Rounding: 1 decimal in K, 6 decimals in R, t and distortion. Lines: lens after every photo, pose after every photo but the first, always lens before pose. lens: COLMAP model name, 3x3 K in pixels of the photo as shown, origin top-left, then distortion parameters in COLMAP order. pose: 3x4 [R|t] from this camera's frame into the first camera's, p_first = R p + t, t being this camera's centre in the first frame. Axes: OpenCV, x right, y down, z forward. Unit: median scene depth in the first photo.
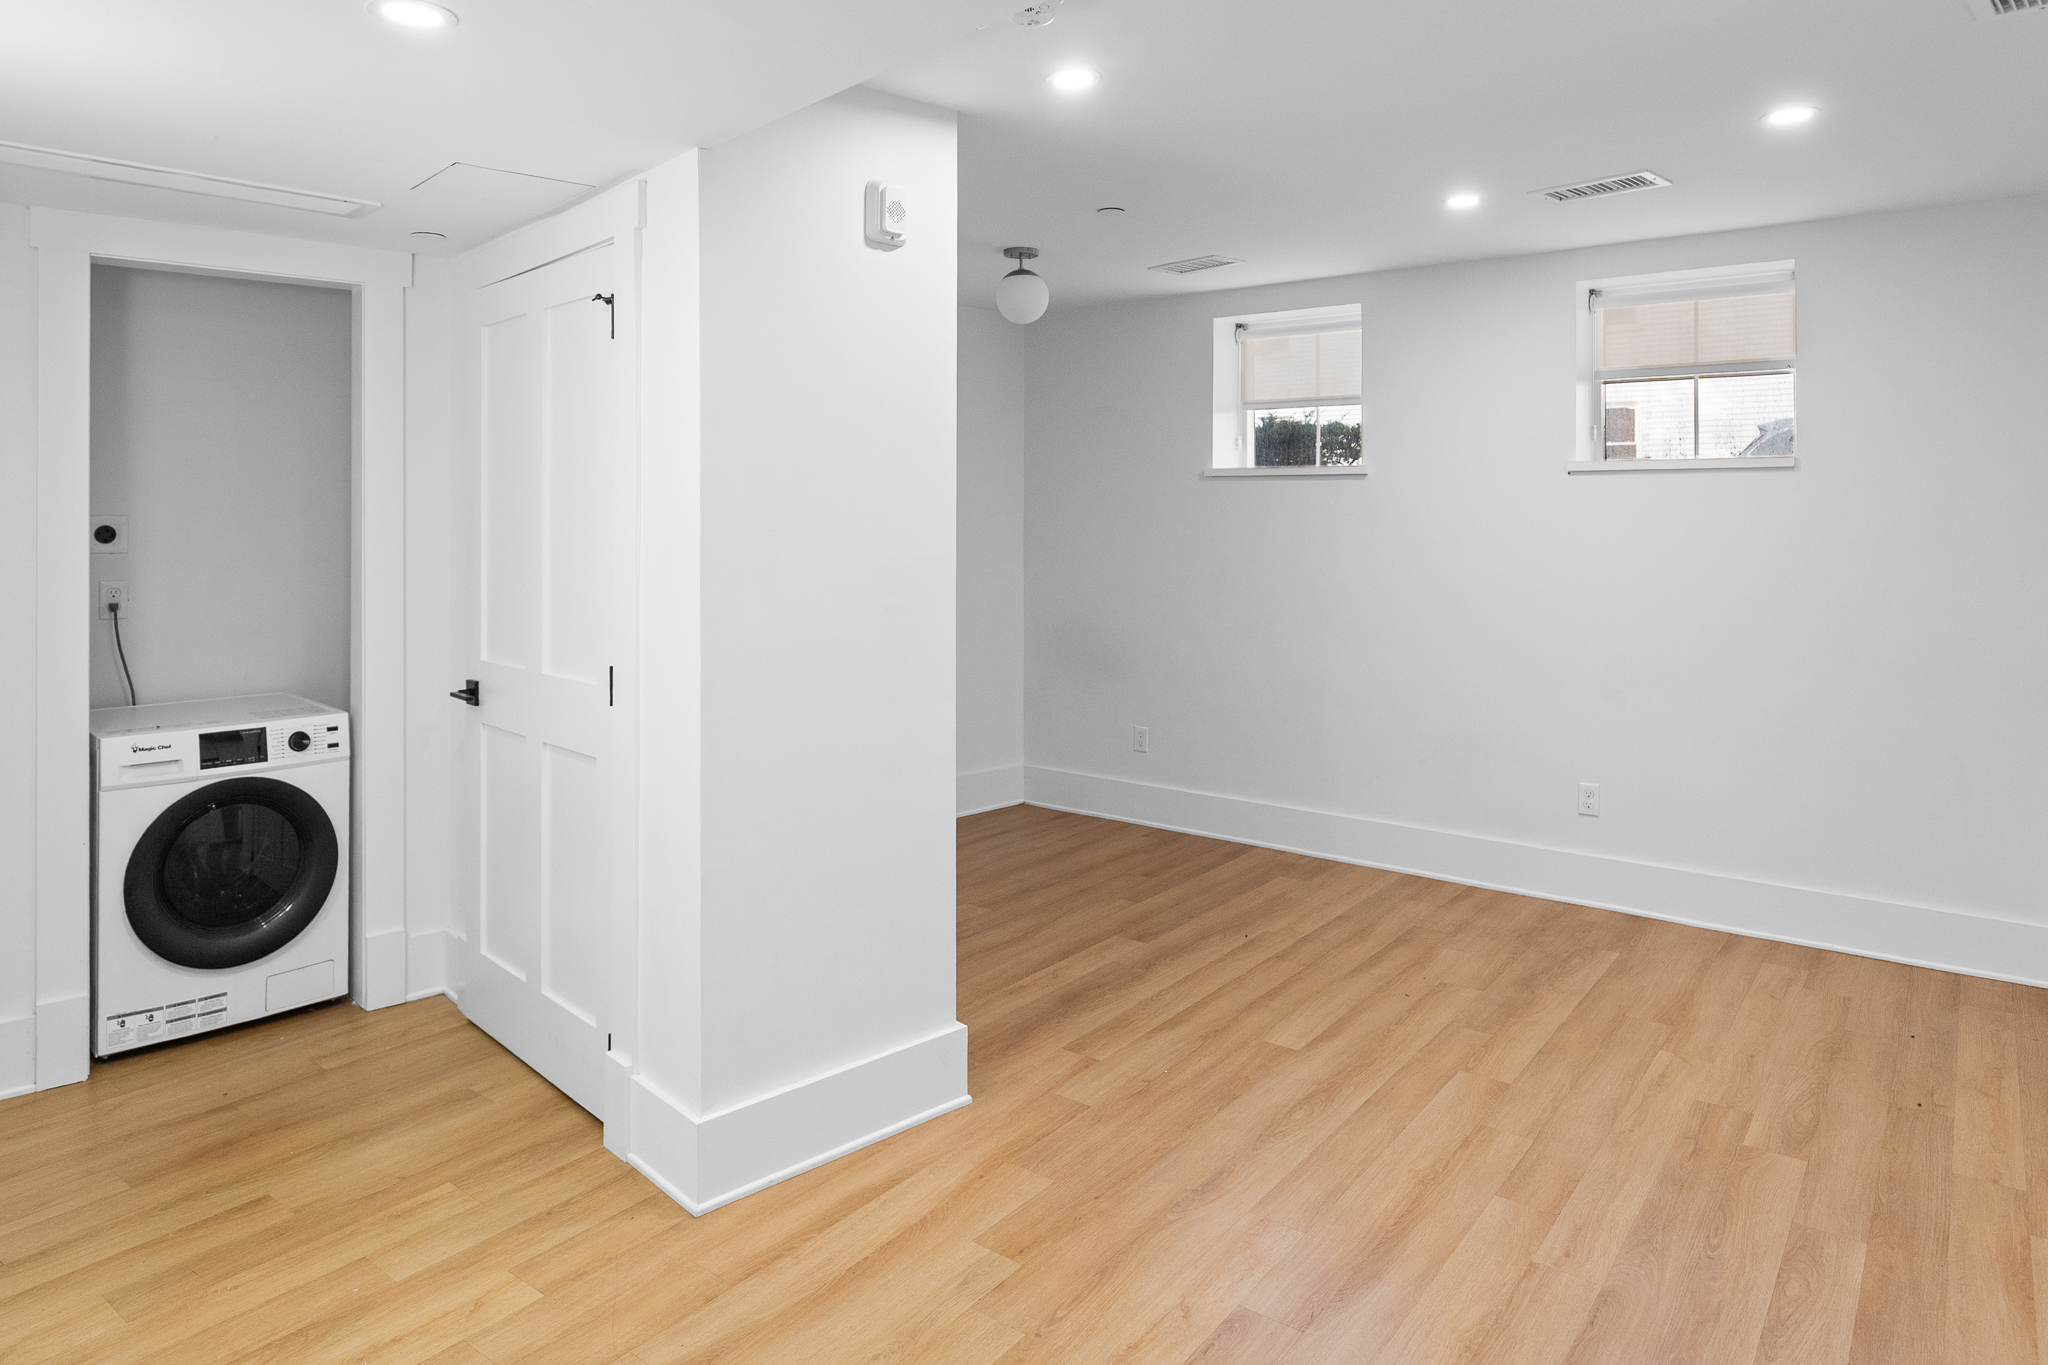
lens RADIAL K [[1281.5, 0, 1020.8], [0, 1281.5, 505.2], [0, 0, 1]] dist [0.001446, -0.000250]
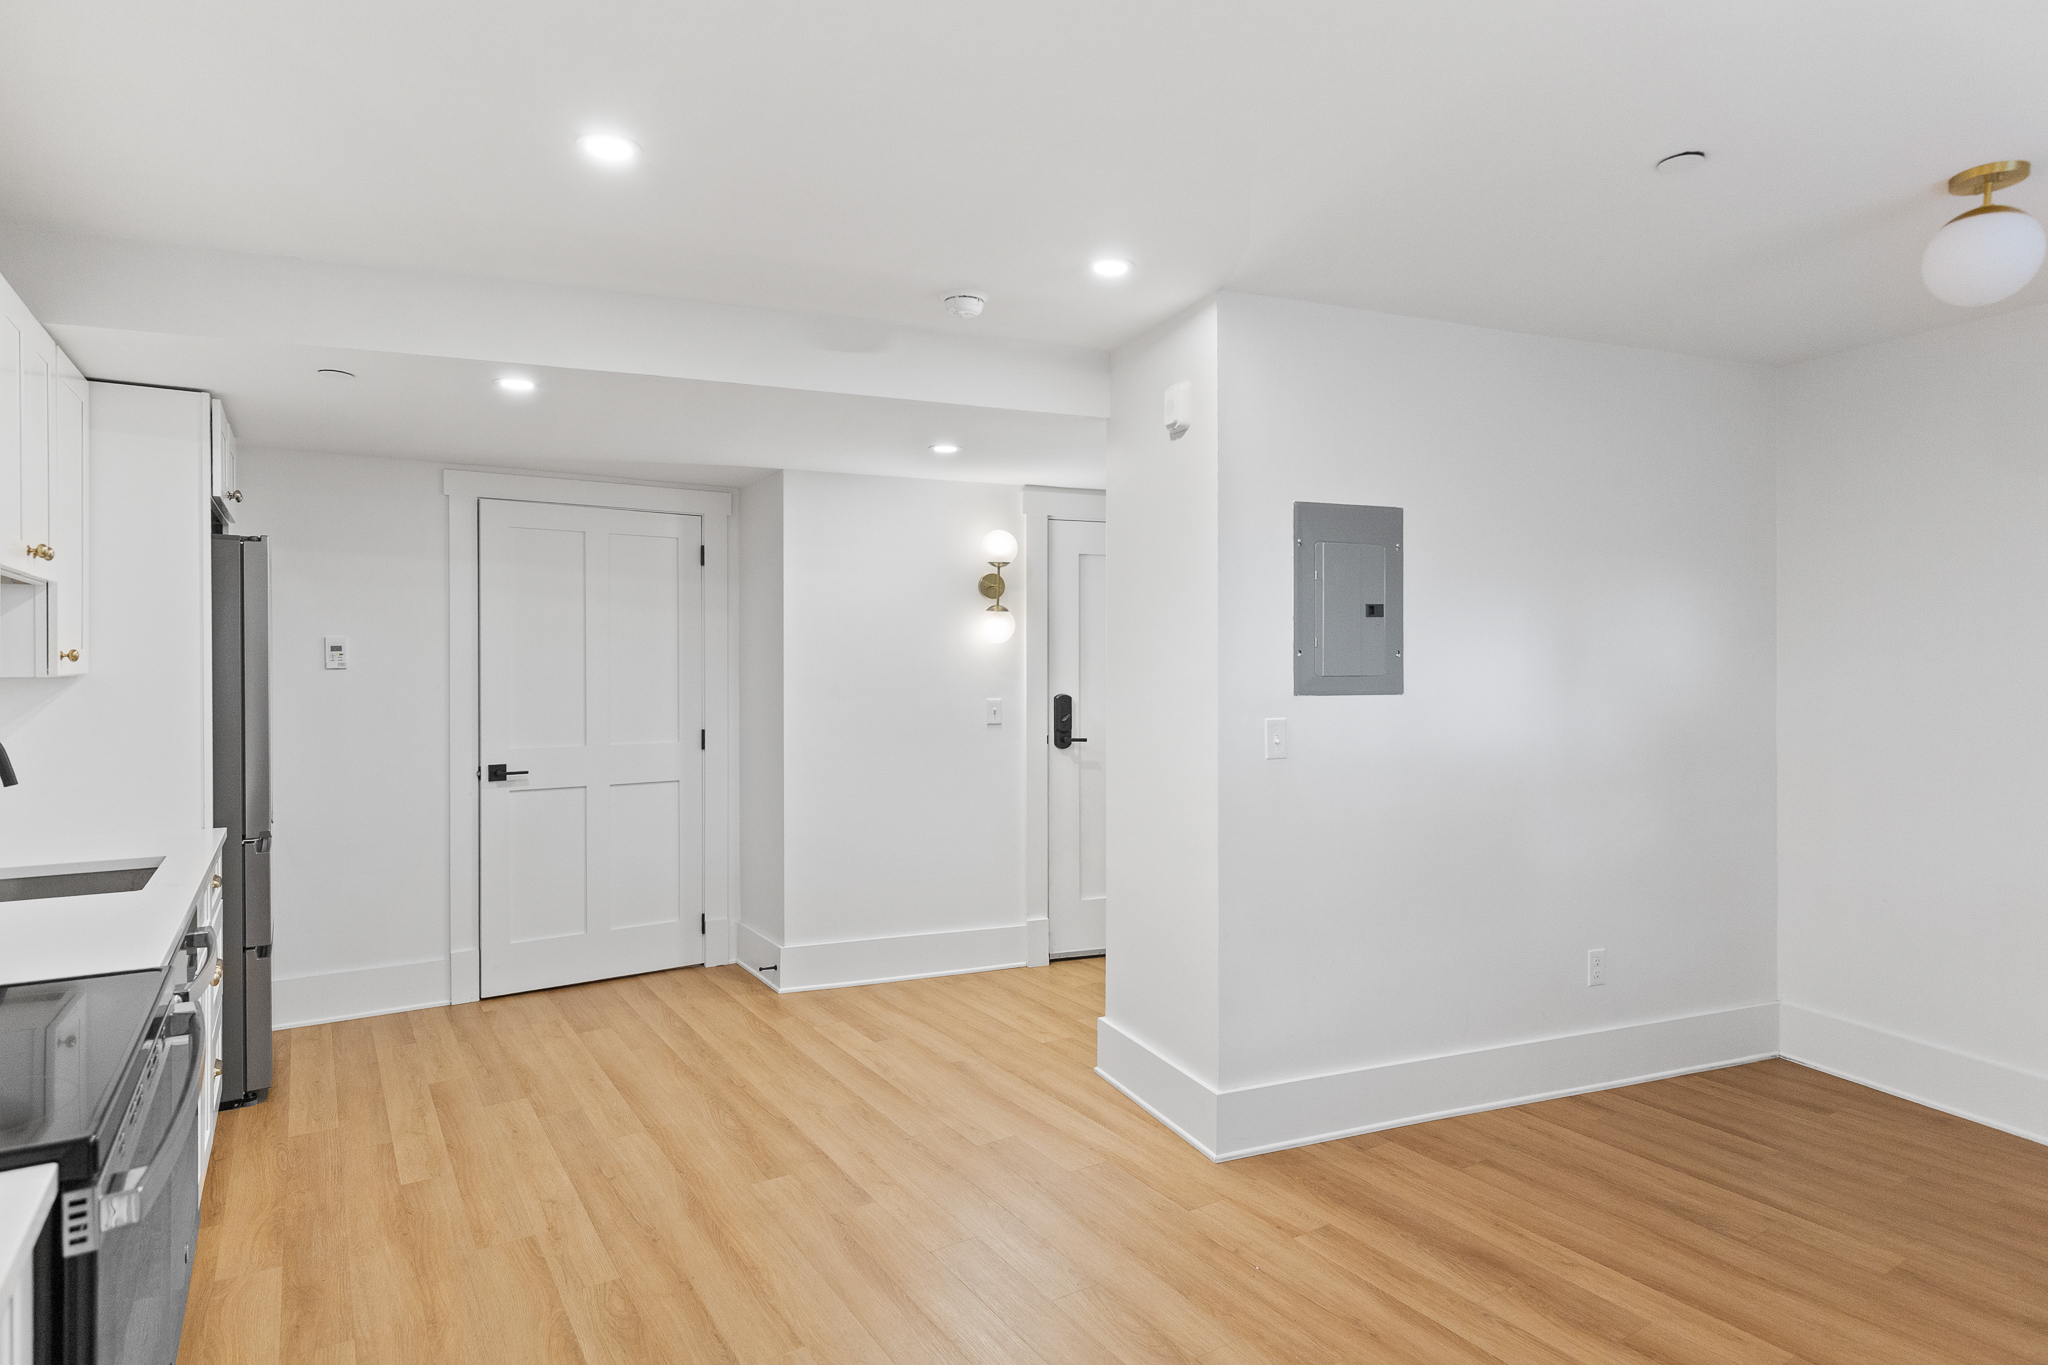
lens RADIAL K [[1150.7, 0, 1014.1], [0, 1150.7, 672.2], [0, 0, 1]] dist [0.001229, -0.000807]
pose [[-0.366475, 0.003877, -0.930420, 0.954840], [0.003388, 0.999990, 0.002832, 0.029640], [0.930422, -0.002114, -0.366484, 1.190485]]
